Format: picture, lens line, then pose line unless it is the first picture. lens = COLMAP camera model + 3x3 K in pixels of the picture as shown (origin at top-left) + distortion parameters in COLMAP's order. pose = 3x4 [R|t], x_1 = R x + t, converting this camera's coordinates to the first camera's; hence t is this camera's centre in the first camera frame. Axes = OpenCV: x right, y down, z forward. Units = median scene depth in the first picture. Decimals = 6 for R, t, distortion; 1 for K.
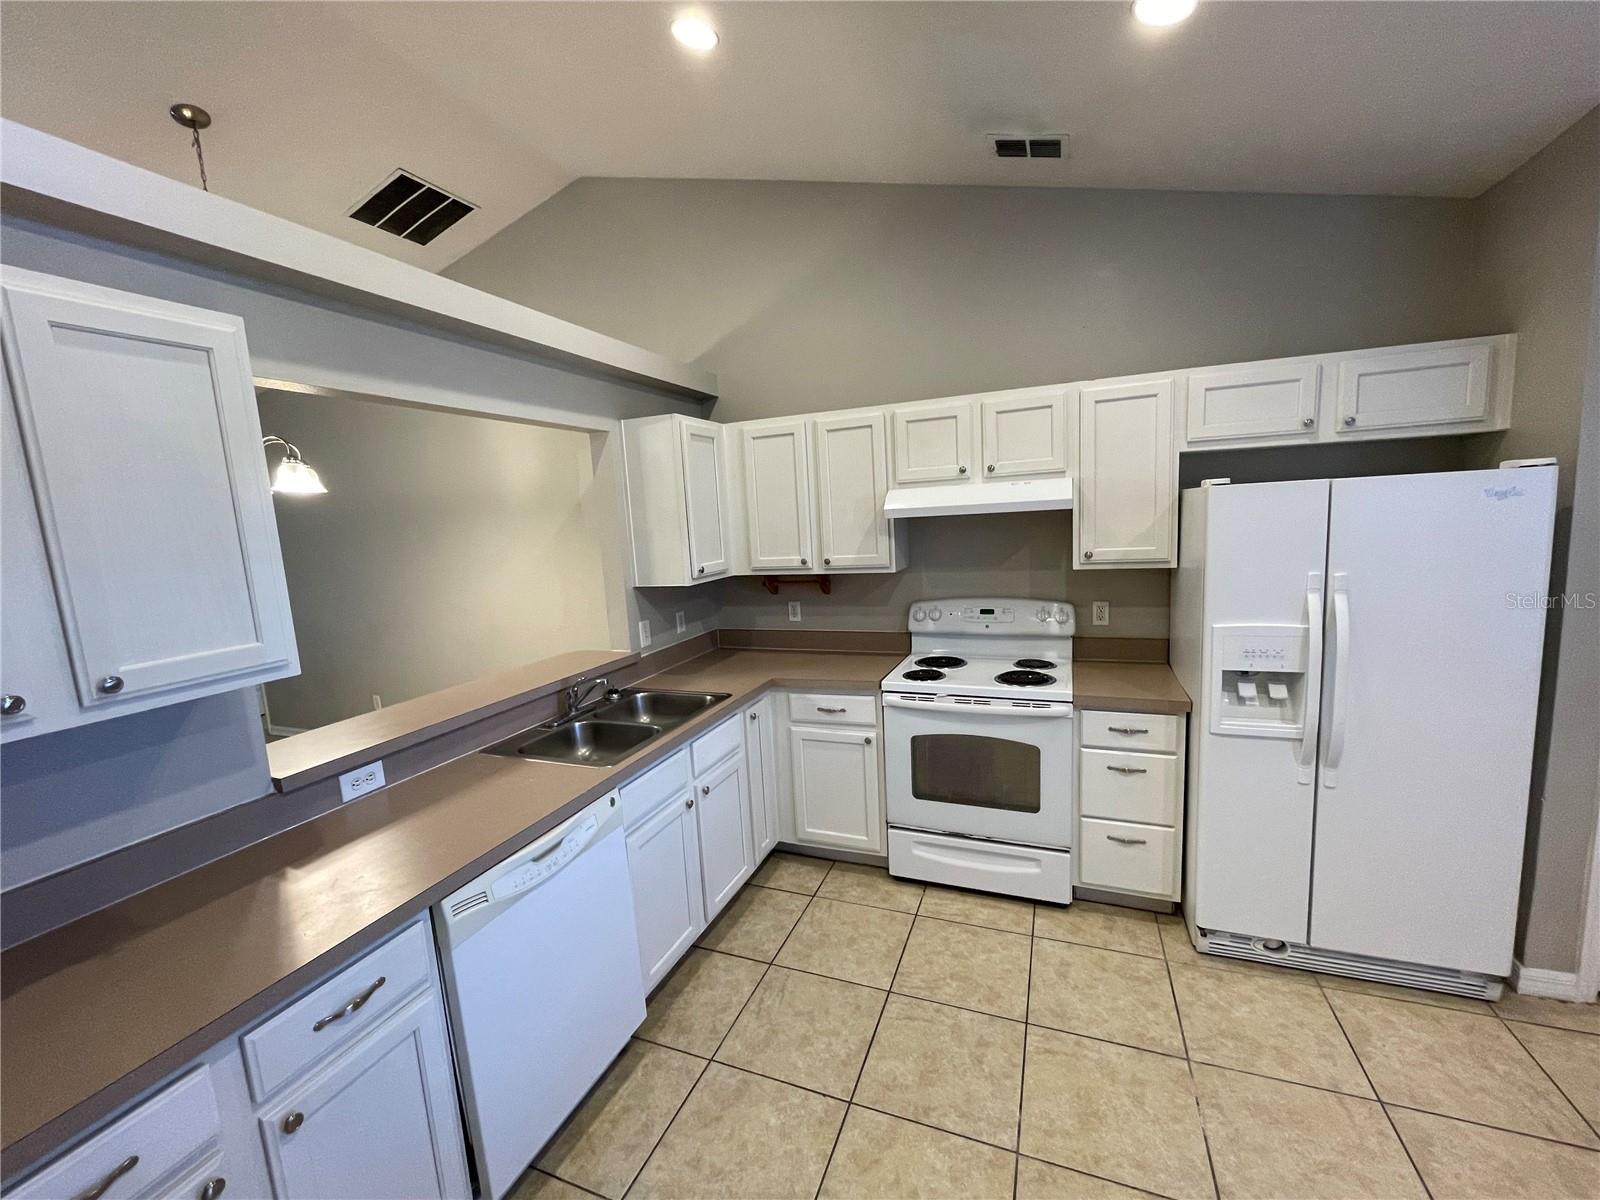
lens RADIAL K [[647.5, 0, 799.5], [0, 647.5, 602.3], [0, 0, 1]] dist [-0.001372, -0.000535]
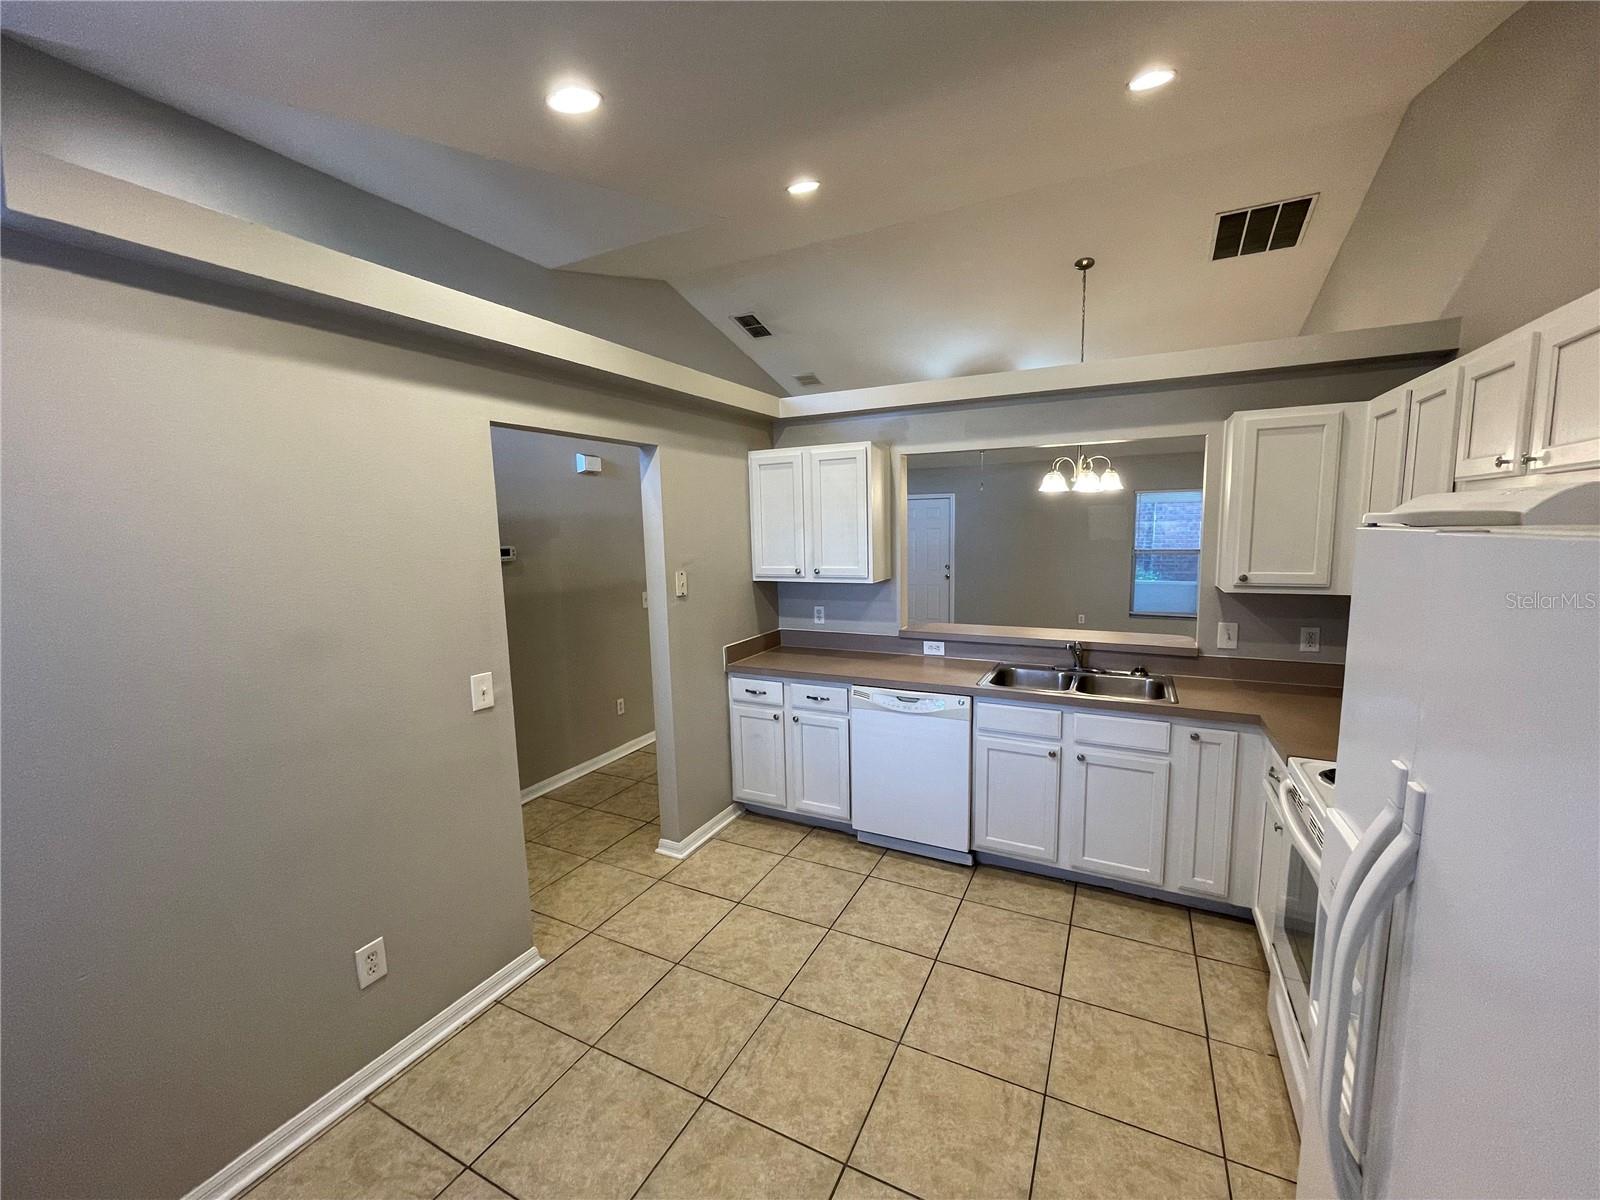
lens RADIAL K [[647.5, 0, 796.4], [0, 647.5, 602.7], [0, 0, 1]] dist [-0.001372, -0.000535]
pose [[-0.090414, 0.176581, -0.980125, 0.933345], [-0.109030, 0.976485, 0.185983, -0.134461], [0.989918, 0.123678, -0.069036, 0.502278]]
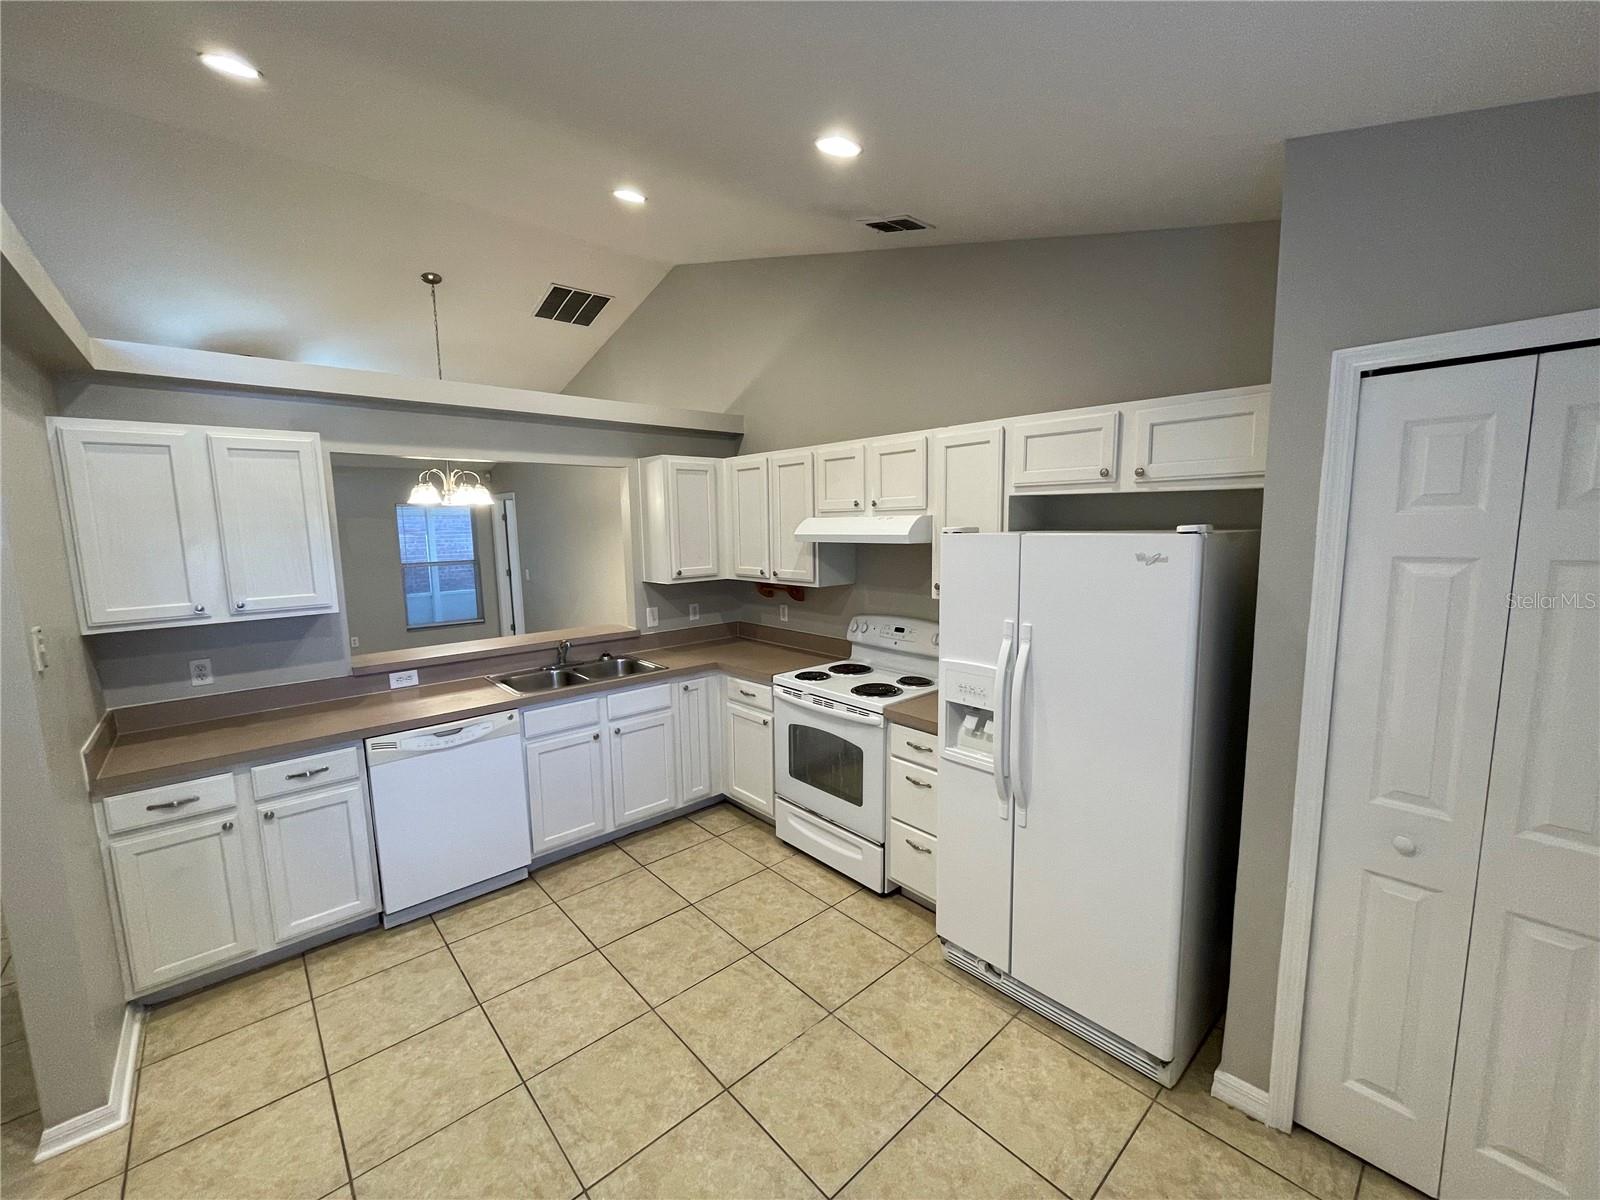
lens RADIAL K [[647.5, 0, 801.9], [0, 647.5, 603.6], [0, 0, 1]] dist [-0.001372, -0.000535]
pose [[0.897575, 0.096463, -0.430178, 0.733721], [-0.093181, 0.995234, 0.028748, -0.055986], [0.430901, 0.014281, 0.902286, -0.084179]]
